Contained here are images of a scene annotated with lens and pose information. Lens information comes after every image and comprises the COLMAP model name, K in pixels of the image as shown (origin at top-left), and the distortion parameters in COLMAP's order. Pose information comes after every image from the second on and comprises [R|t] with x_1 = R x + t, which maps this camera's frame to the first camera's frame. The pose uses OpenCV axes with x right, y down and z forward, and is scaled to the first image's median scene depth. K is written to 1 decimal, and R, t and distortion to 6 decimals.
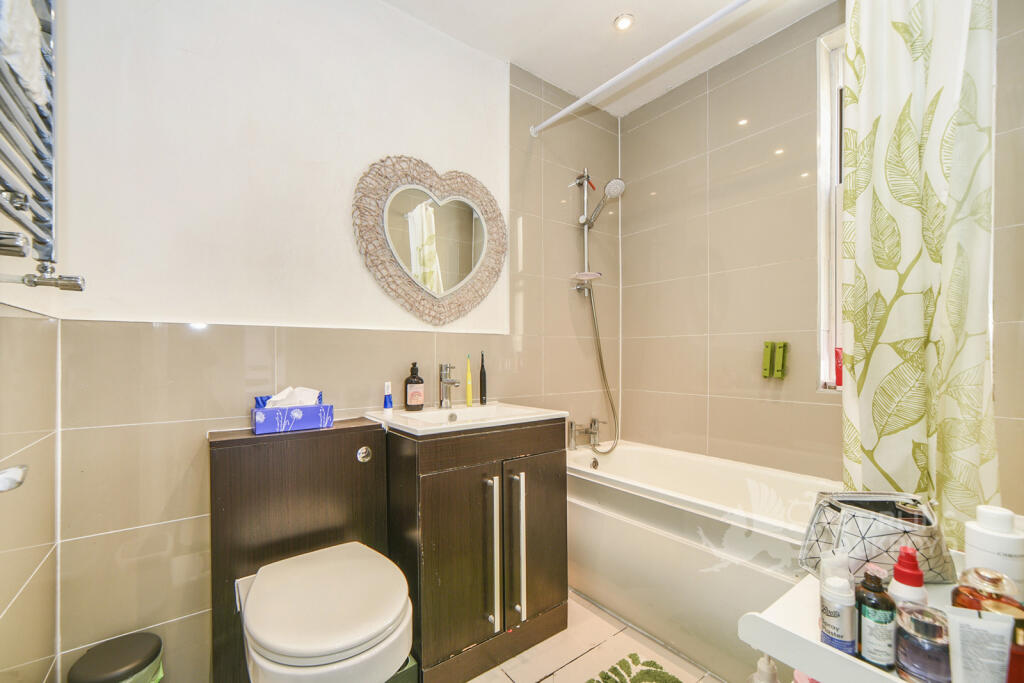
lens RADIAL K [[417.9, 0, 509.5], [0, 417.9, 364.4], [0, 0, 1]] dist [0.000311, 0.000106]
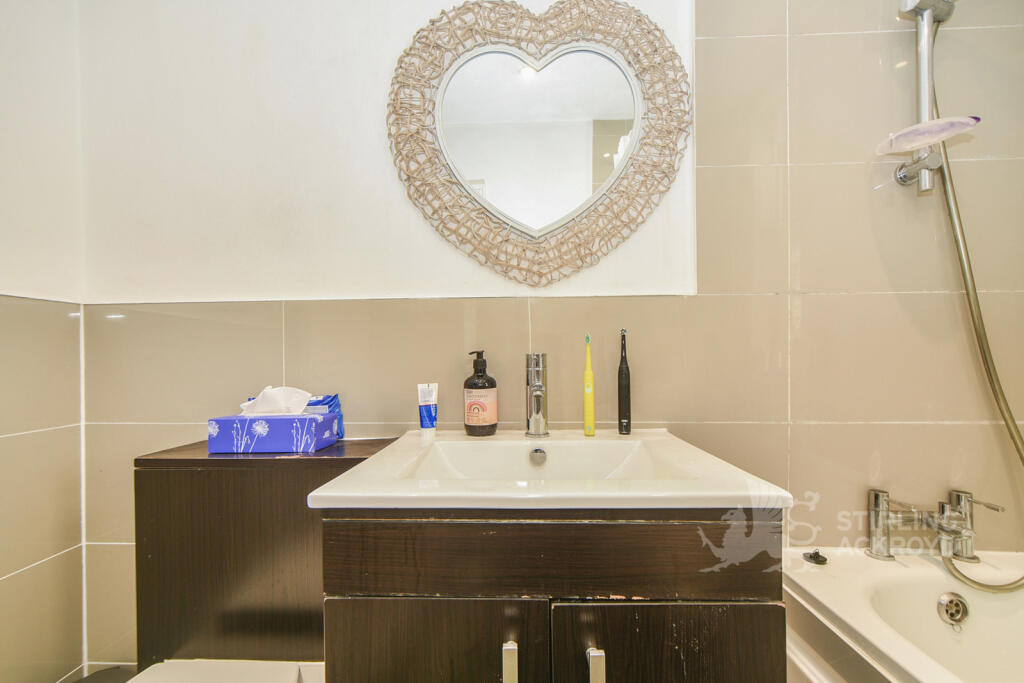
lens RADIAL K [[425.0, 0, 510.0], [0, 425.0, 358.2], [0, 0, 1]] dist [0.000020, -0.000178]
pose [[0.780733, 0.002746, -0.624859, 0.166141], [-0.005707, 0.999980, -0.002736, 0.006512], [0.624839, 0.005702, 0.780733, 0.557538]]
